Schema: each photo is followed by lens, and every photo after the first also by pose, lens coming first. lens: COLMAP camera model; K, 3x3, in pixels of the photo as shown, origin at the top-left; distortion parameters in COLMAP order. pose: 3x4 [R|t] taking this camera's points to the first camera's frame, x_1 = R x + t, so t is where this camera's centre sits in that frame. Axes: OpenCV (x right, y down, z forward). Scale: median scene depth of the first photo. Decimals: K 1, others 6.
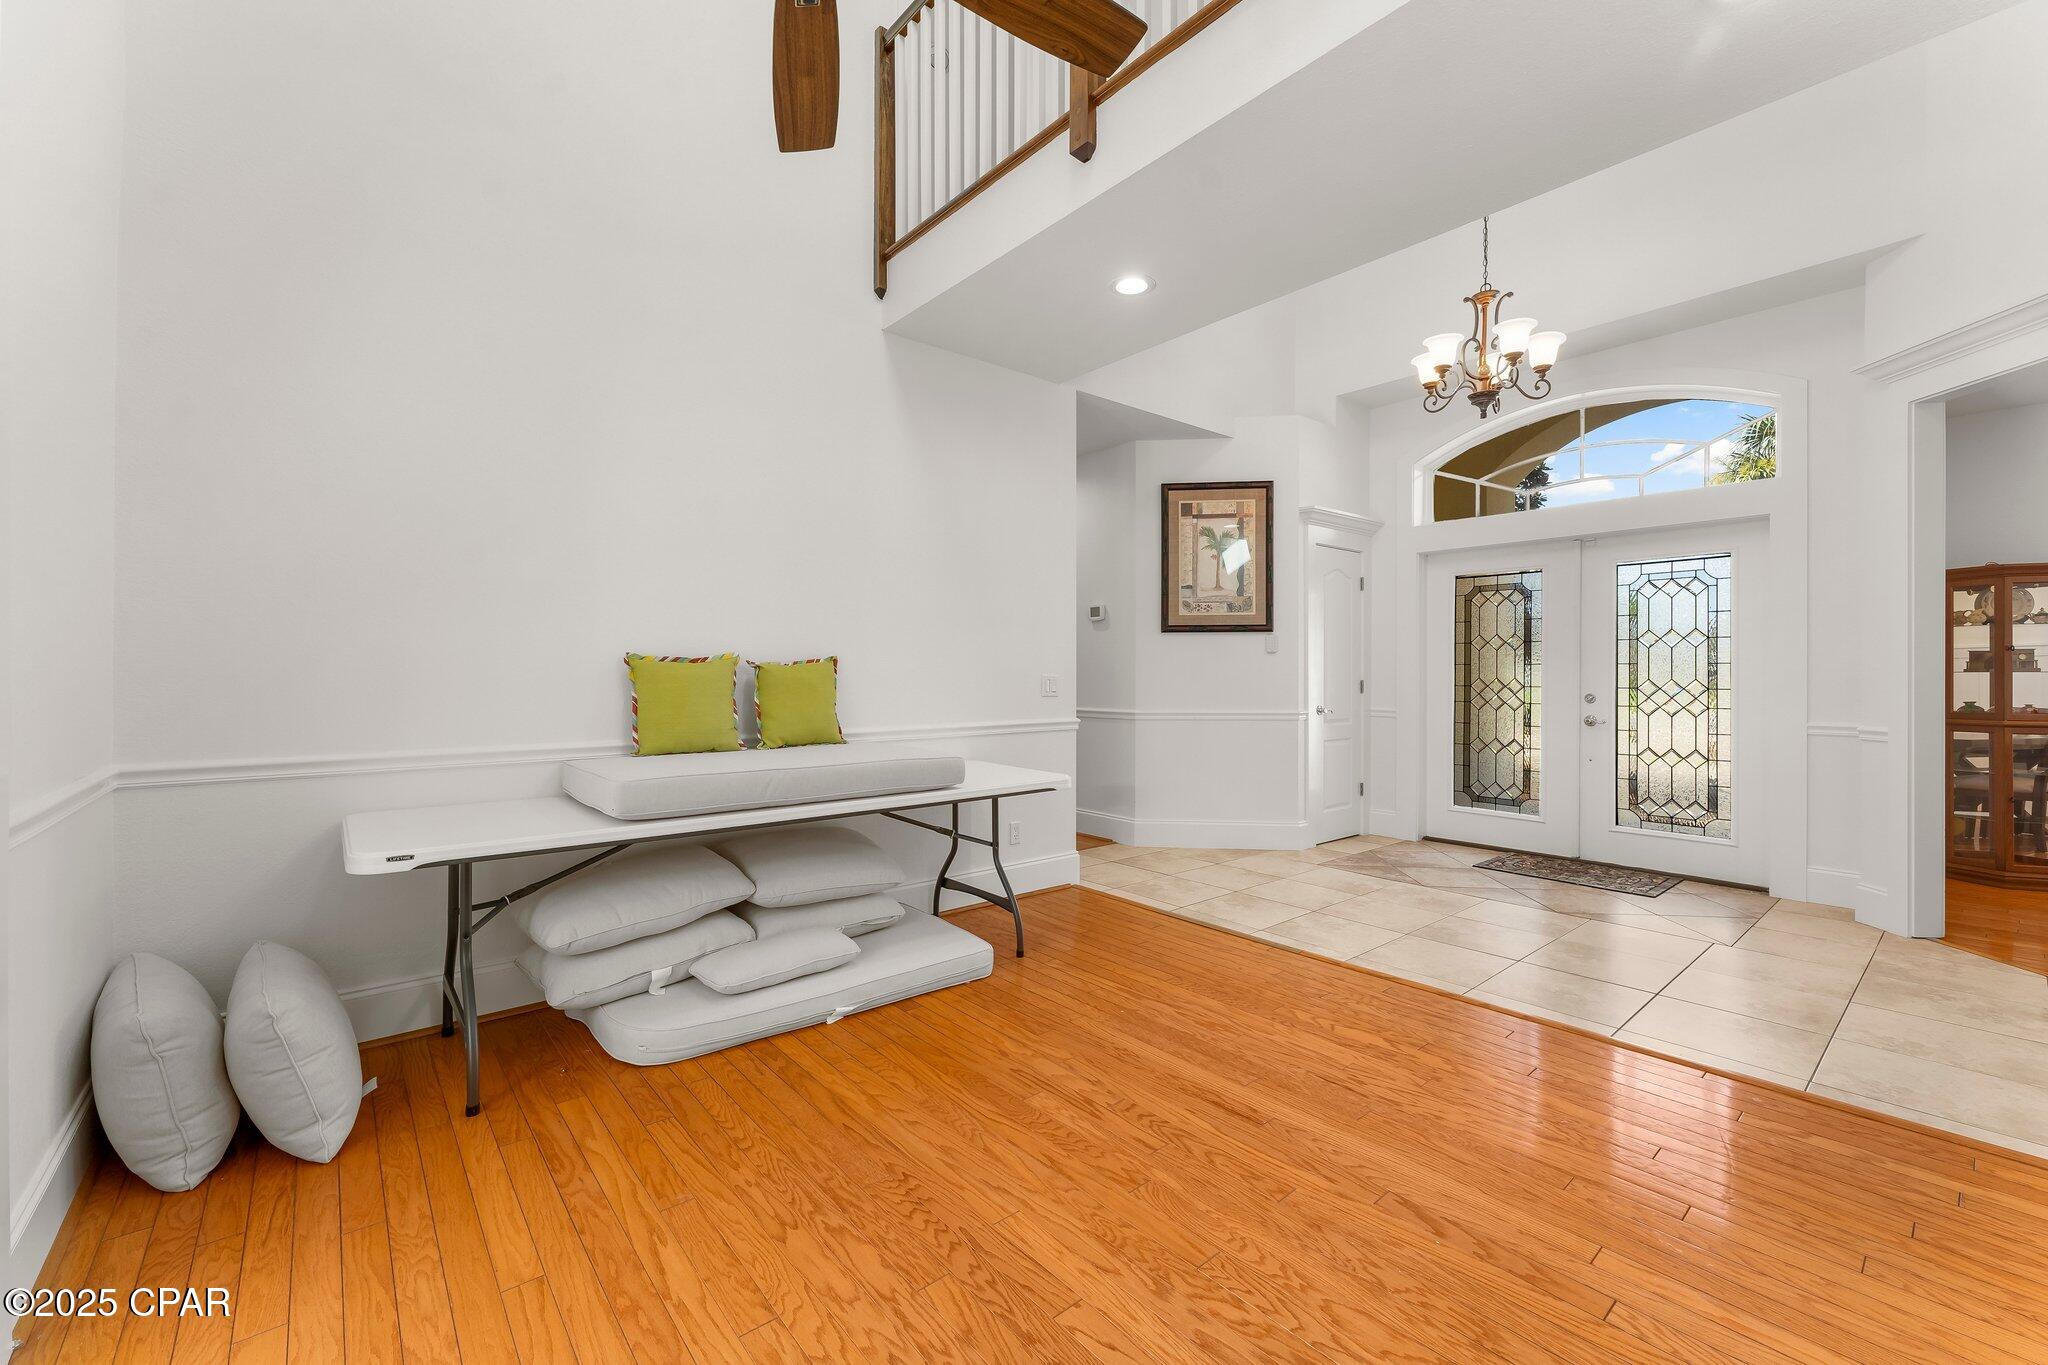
lens RADIAL K [[837.8, 0, 1034.3], [0, 837.8, 670.2], [0, 0, 1]] dist [0.000353, -0.000107]
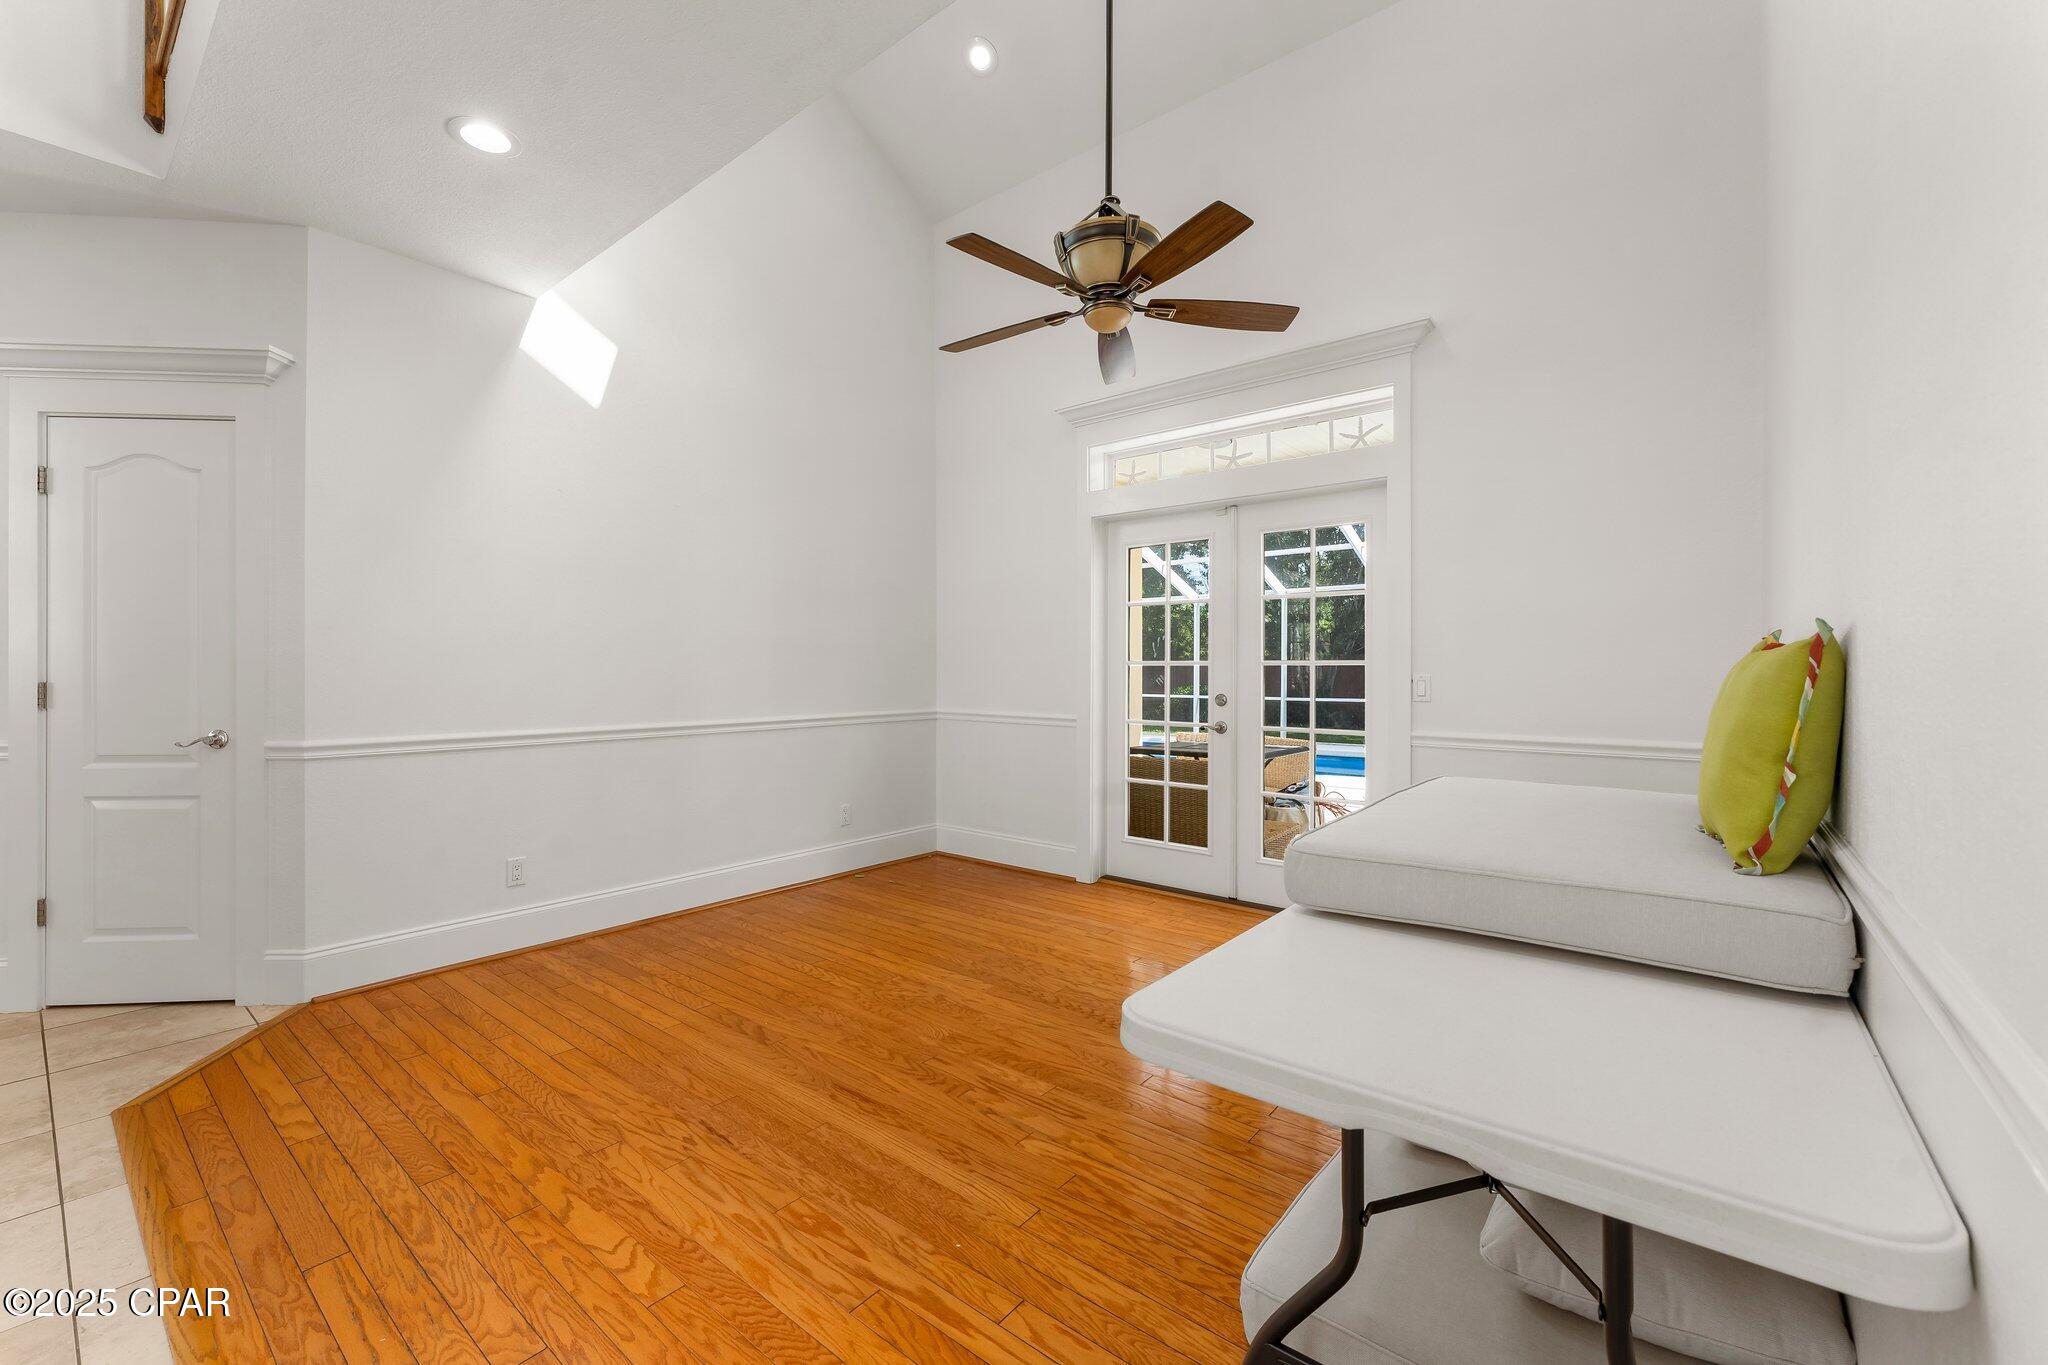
lens RADIAL K [[837.8, 0, 1034.3], [0, 837.8, 670.2], [0, 0, 1]] dist [0.000353, -0.000107]
pose [[-0.982472, -0.000722, -0.186411, 0.207242], [0.000093, 0.999990, -0.004361, 0.005375], [0.186413, -0.004302, -0.982462, 2.029366]]
